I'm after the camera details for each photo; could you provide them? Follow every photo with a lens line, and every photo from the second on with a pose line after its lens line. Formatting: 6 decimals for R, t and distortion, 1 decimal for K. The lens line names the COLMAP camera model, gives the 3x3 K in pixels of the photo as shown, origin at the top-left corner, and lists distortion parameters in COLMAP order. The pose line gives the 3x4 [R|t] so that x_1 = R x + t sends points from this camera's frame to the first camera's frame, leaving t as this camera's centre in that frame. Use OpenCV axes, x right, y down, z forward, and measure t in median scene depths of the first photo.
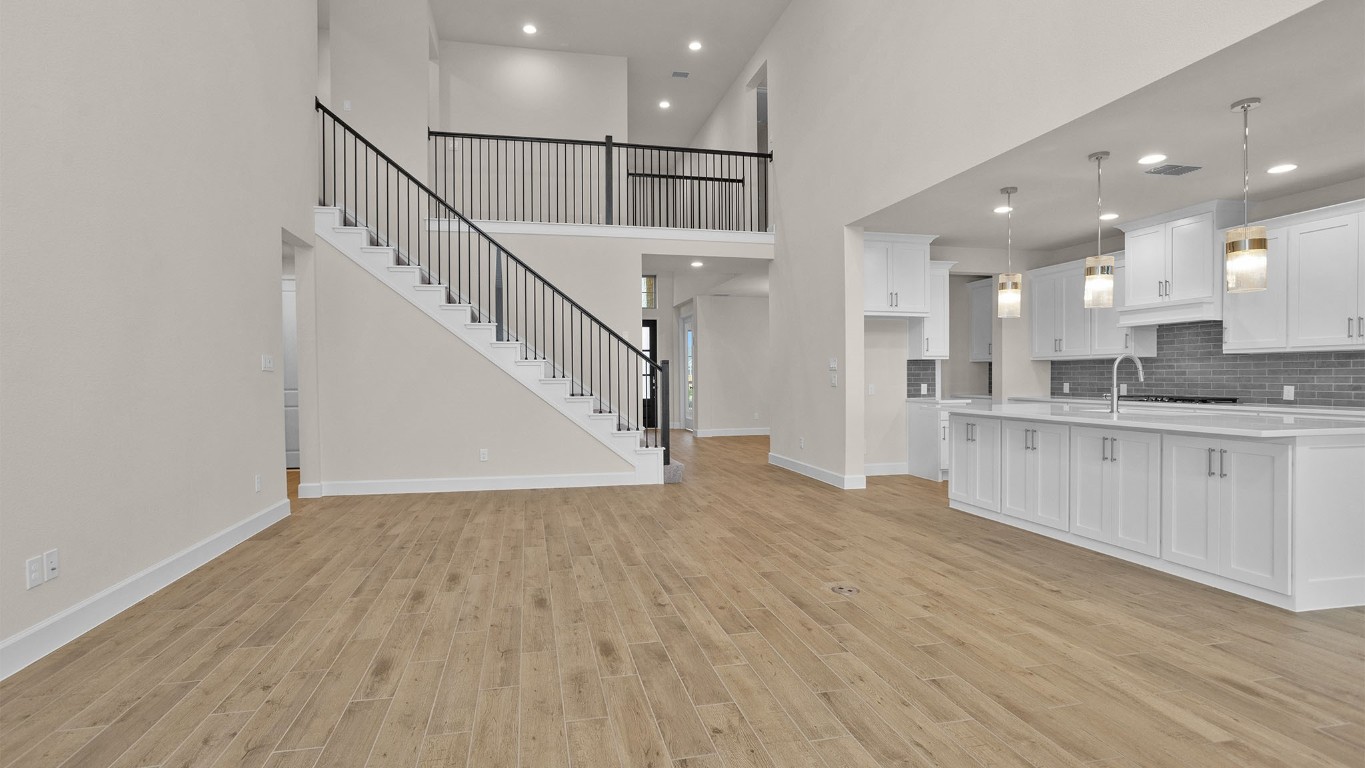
lens RADIAL K [[653.3, 0, 675.6], [0, 653.3, 384.6], [0, 0, 1]] dist [-0.055574, 0.033502]
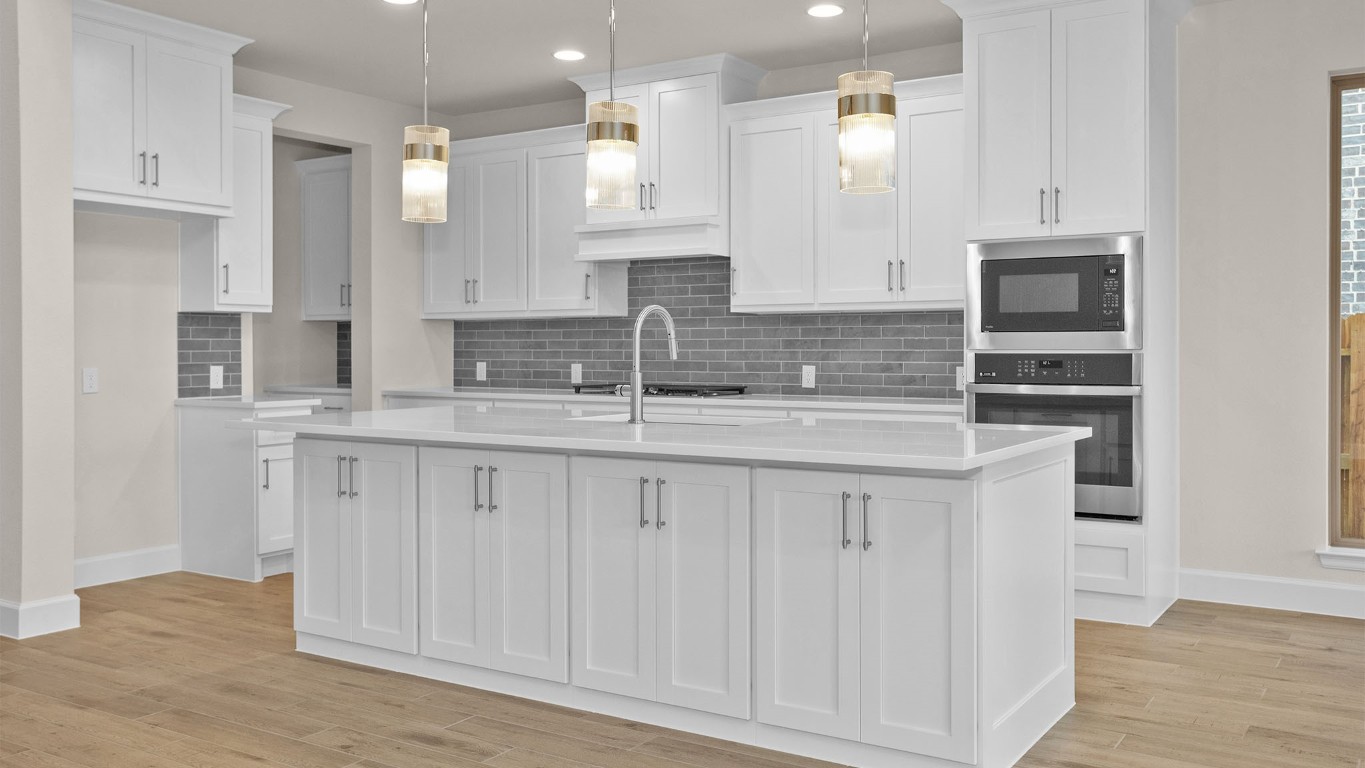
lens RADIAL K [[1154.5, 0, 679.2], [0, 1154.5, 352.6], [0, 0, 1]] dist [0.004368, 0.009395]
pose [[0.713265, 0.000924, 0.700894, 0.062998], [0.006659, 0.999945, -0.008094, -0.002404], [-0.700863, 0.010441, 0.713220, 0.260781]]
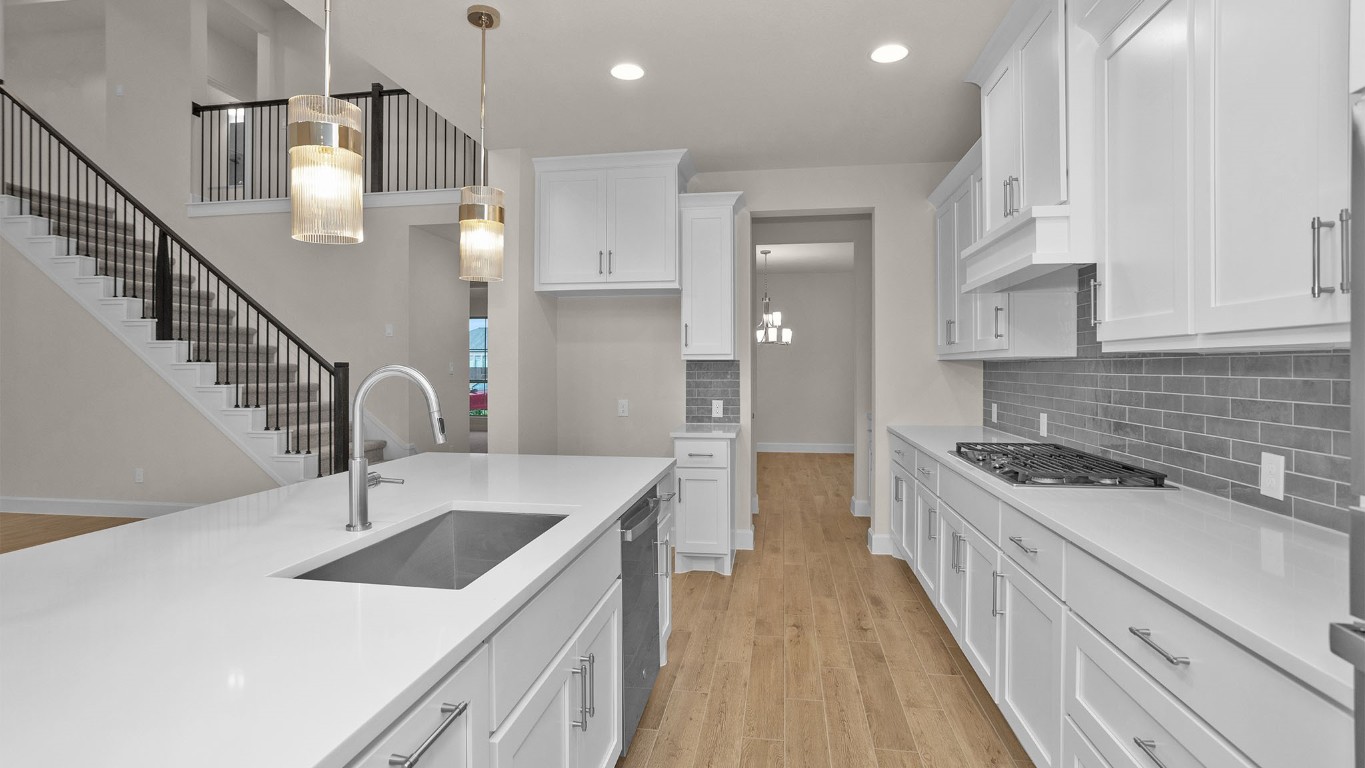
lens RADIAL K [[650.3, 0, 679.6], [0, 650.3, 371.0], [0, 0, 1]] dist [-0.056154, 0.033168]
pose [[0.927633, 0.006649, -0.373433, 0.767100], [-0.008779, 0.999953, -0.004005, -0.034278], [0.373389, 0.006994, 0.927649, 0.565828]]
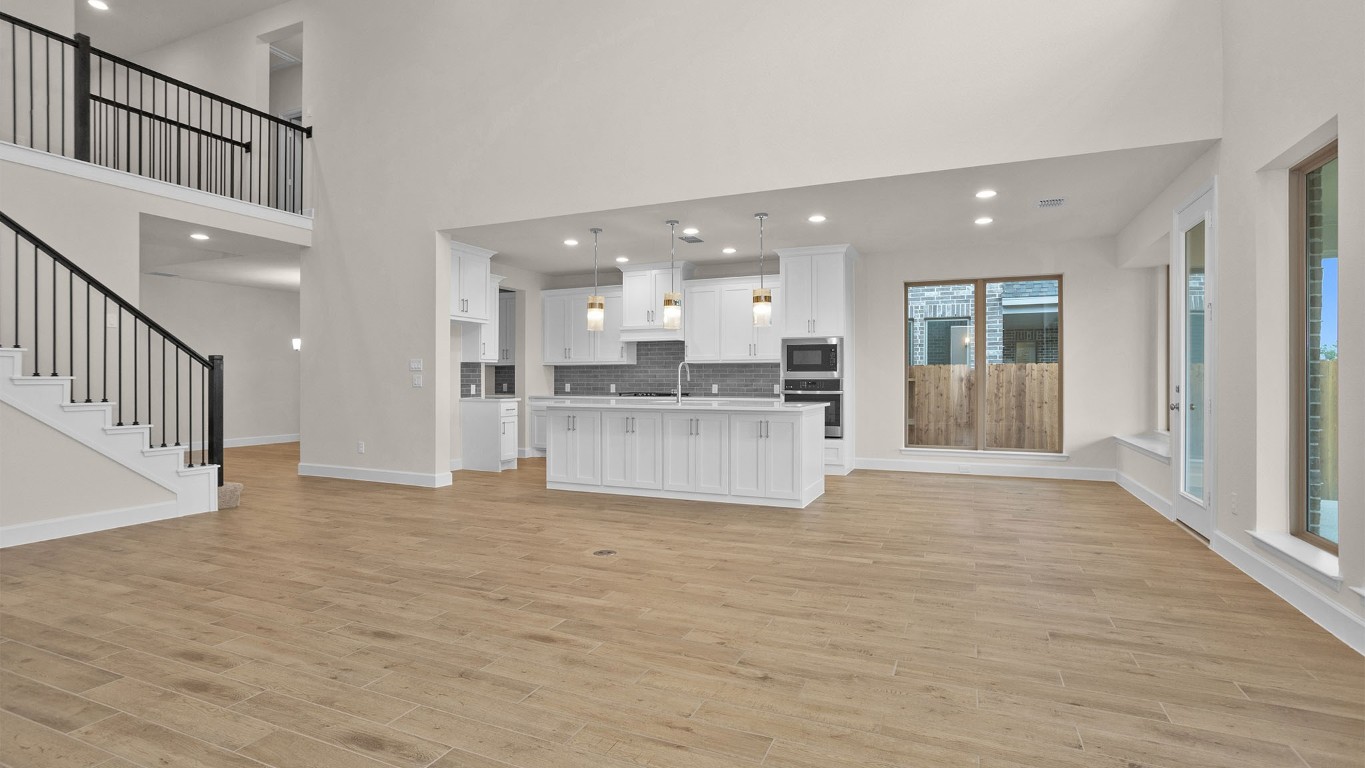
lens RADIAL K [[650.3, 0, 679.6], [0, 650.3, 371.0], [0, 0, 1]] dist [-0.056154, 0.033168]
pose [[0.597564, 0.014650, 0.801687, -0.372223], [0.007536, 0.999686, -0.023886, 0.005886], [-0.801785, 0.020315, 0.597267, 0.099081]]
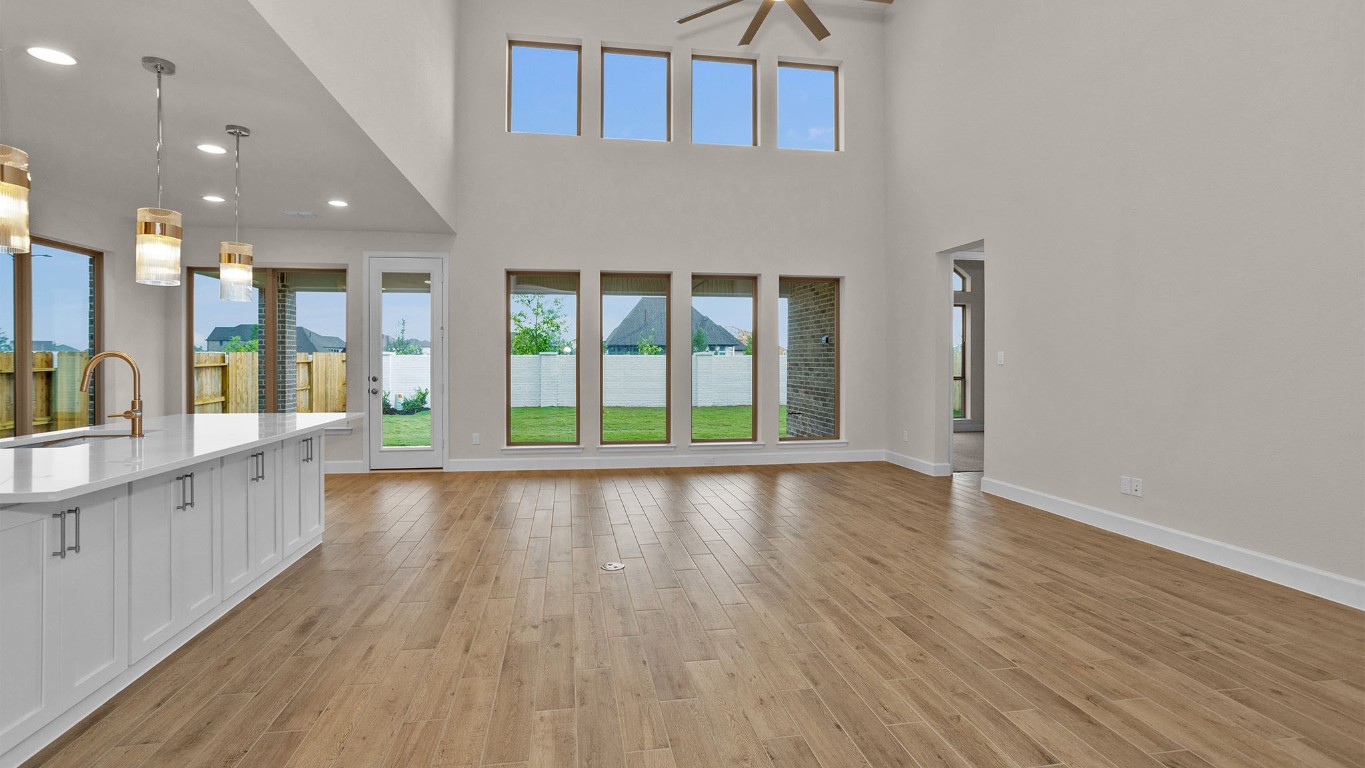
lens RADIAL K [[650.3, 0, 679.6], [0, 650.3, 371.0], [0, 0, 1]] dist [-0.056154, 0.033168]
pose [[-0.998578, 0.004456, 0.053119, 0.050695], [0.005786, 0.999673, 0.024928, -0.030768], [-0.052990, 0.025199, -0.998277, 1.260239]]
